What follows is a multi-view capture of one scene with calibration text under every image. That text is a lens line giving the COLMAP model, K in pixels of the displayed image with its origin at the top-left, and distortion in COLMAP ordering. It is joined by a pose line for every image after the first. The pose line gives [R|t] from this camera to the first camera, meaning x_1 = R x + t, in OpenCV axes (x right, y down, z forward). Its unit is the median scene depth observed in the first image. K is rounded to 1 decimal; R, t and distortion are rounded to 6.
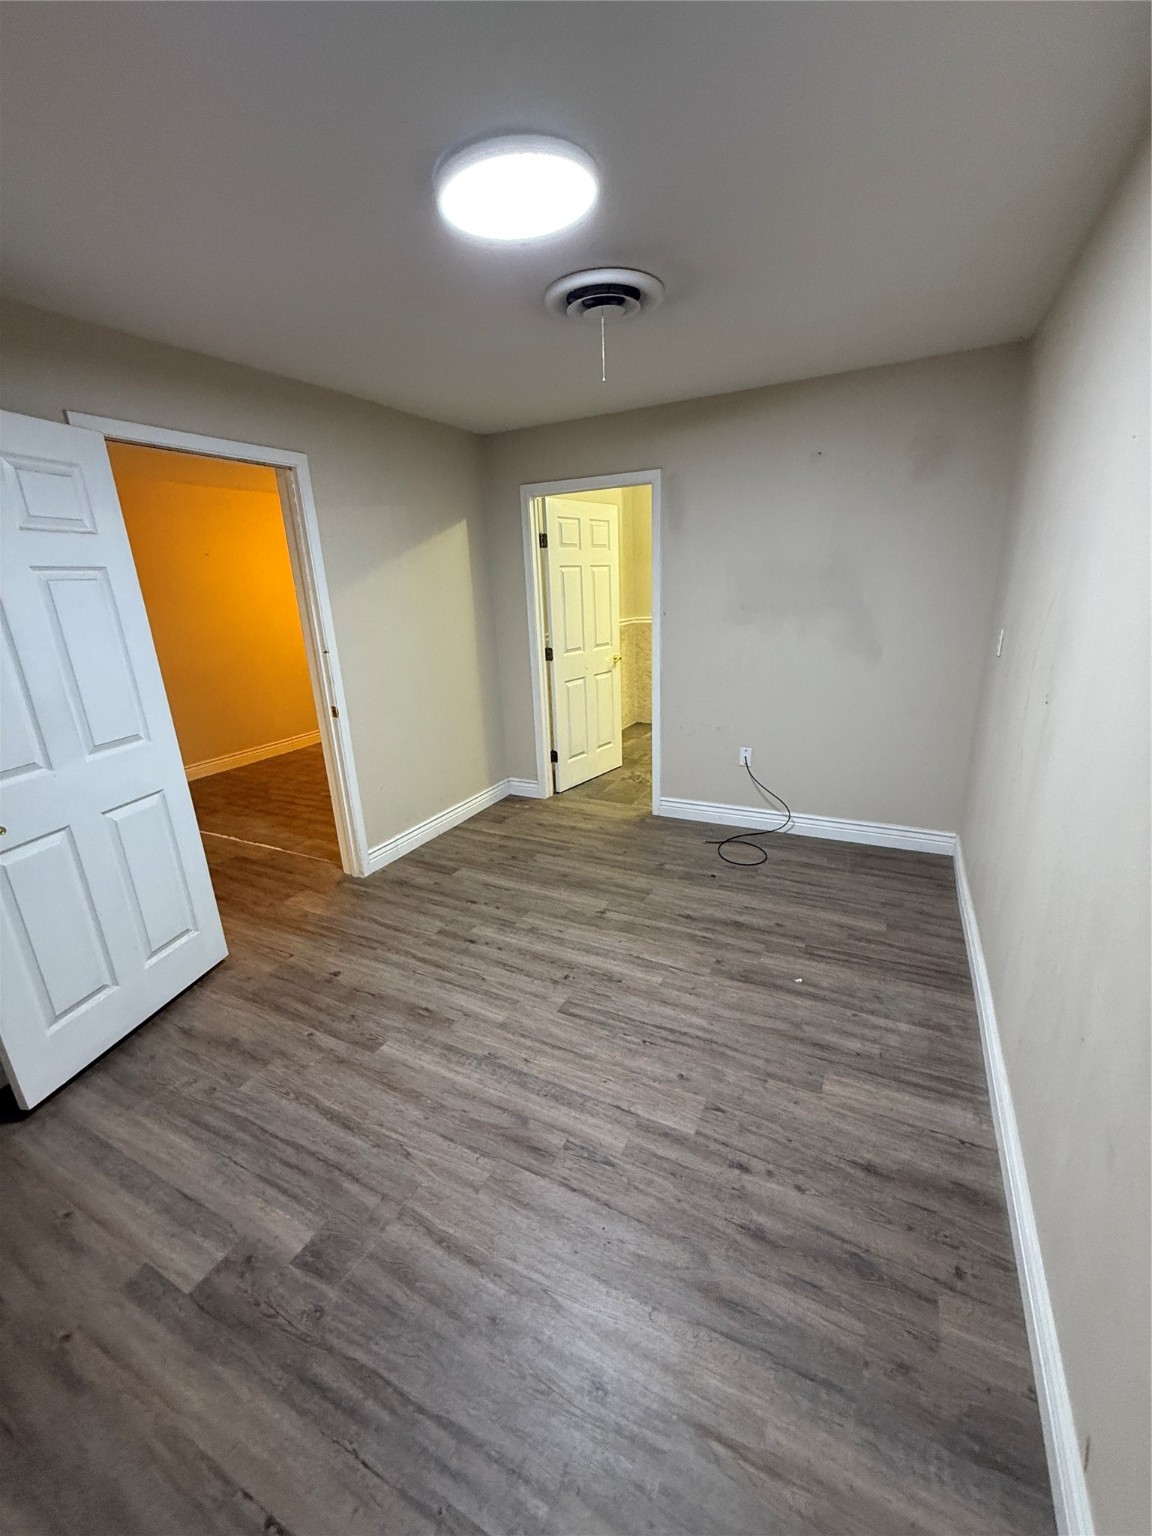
lens RADIAL K [[612.4, 0, 589.2], [0, 612.4, 763.6], [0, 0, 1]] dist [-0.001772, 0.000649]
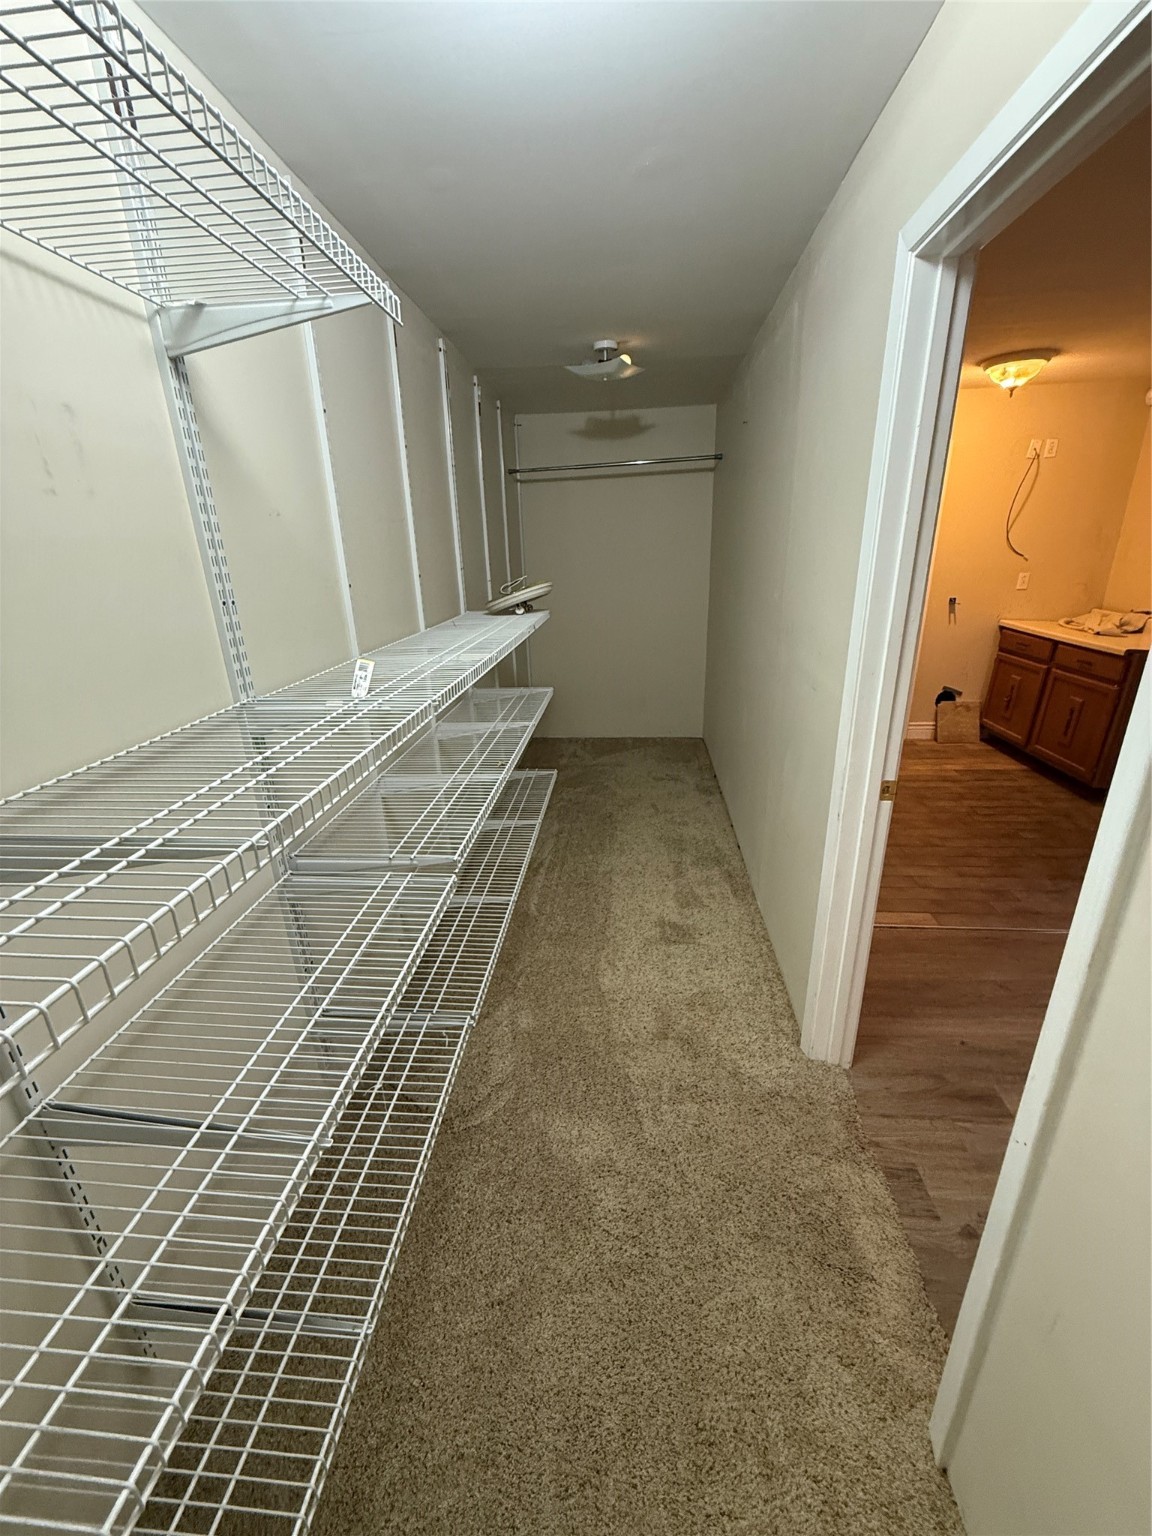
lens RADIAL K [[612.4, 0, 578.3], [0, 612.4, 766.4], [0, 0, 1]] dist [-0.001772, 0.000649]
pose [[0.928642, -0.118330, 0.351598, -4.585890], [0.105763, 0.992880, 0.054811, -0.467120], [-0.355580, -0.013714, 0.934545, 2.258540]]
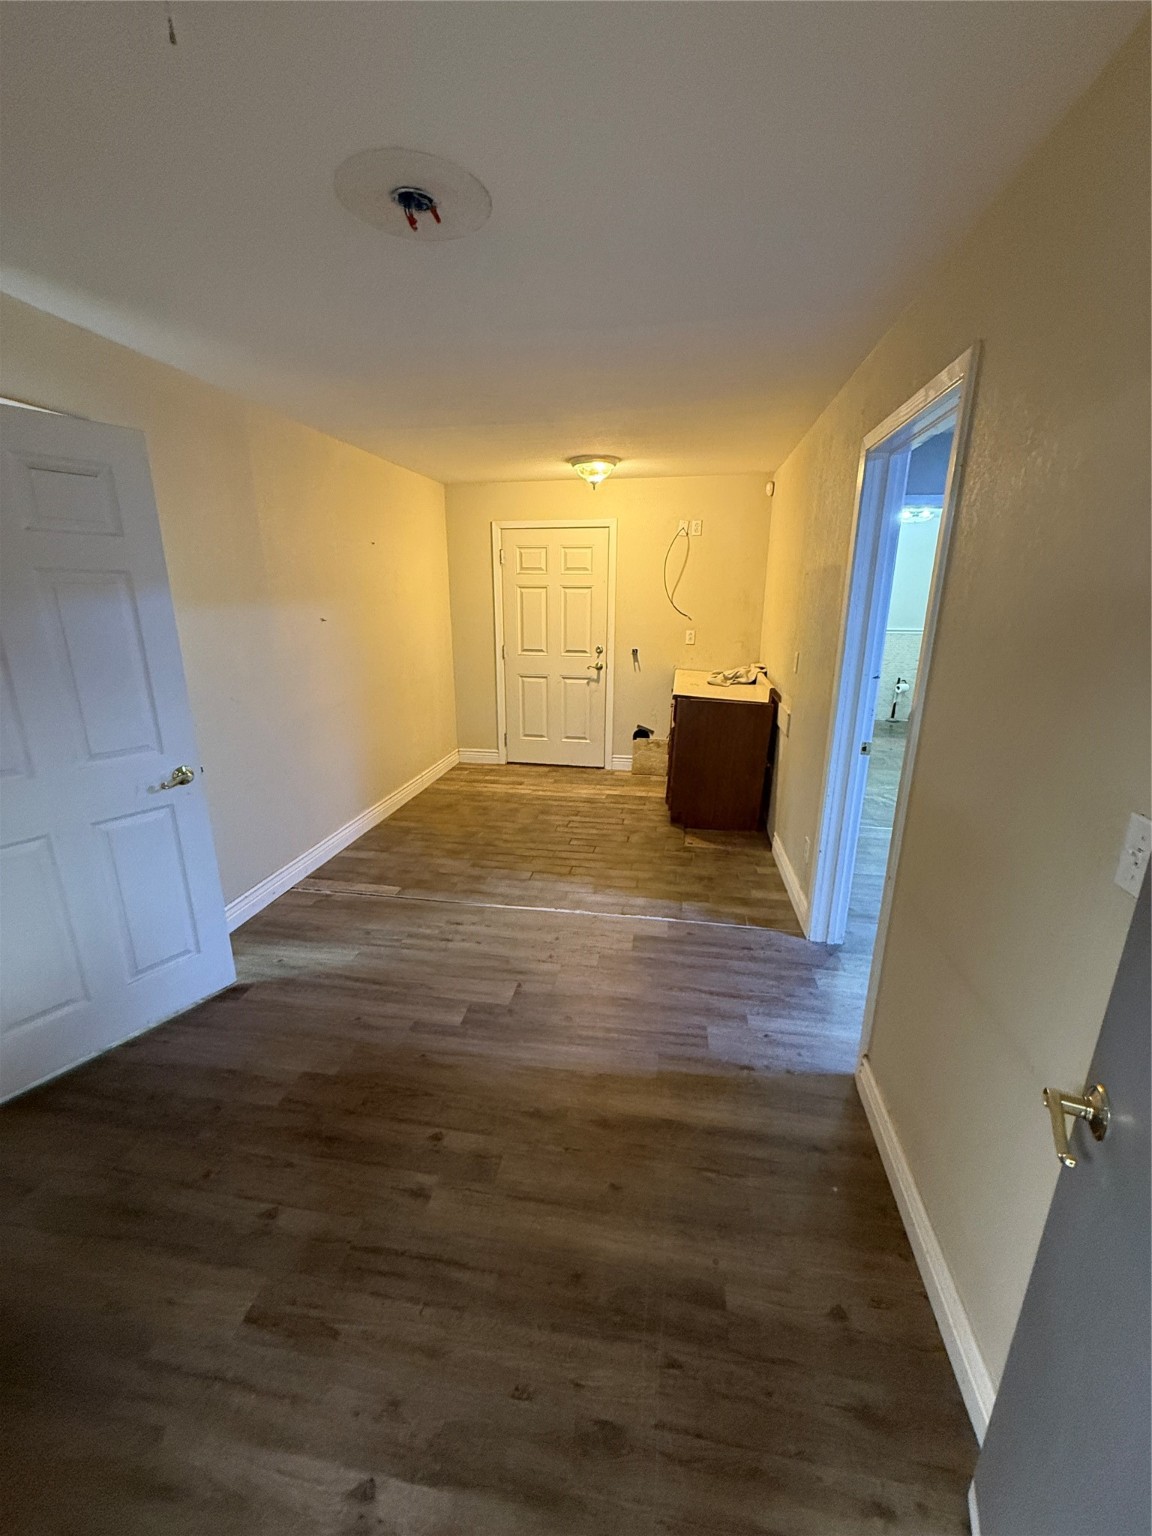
lens RADIAL K [[612.4, 0, 579.4], [0, 612.4, 765.0], [0, 0, 1]] dist [-0.001772, 0.000649]
pose [[0.951653, -0.039662, 0.304603, -2.755884], [0.048195, 0.998627, -0.020542, -0.146149], [-0.303370, 0.034230, 0.952258, 0.948140]]
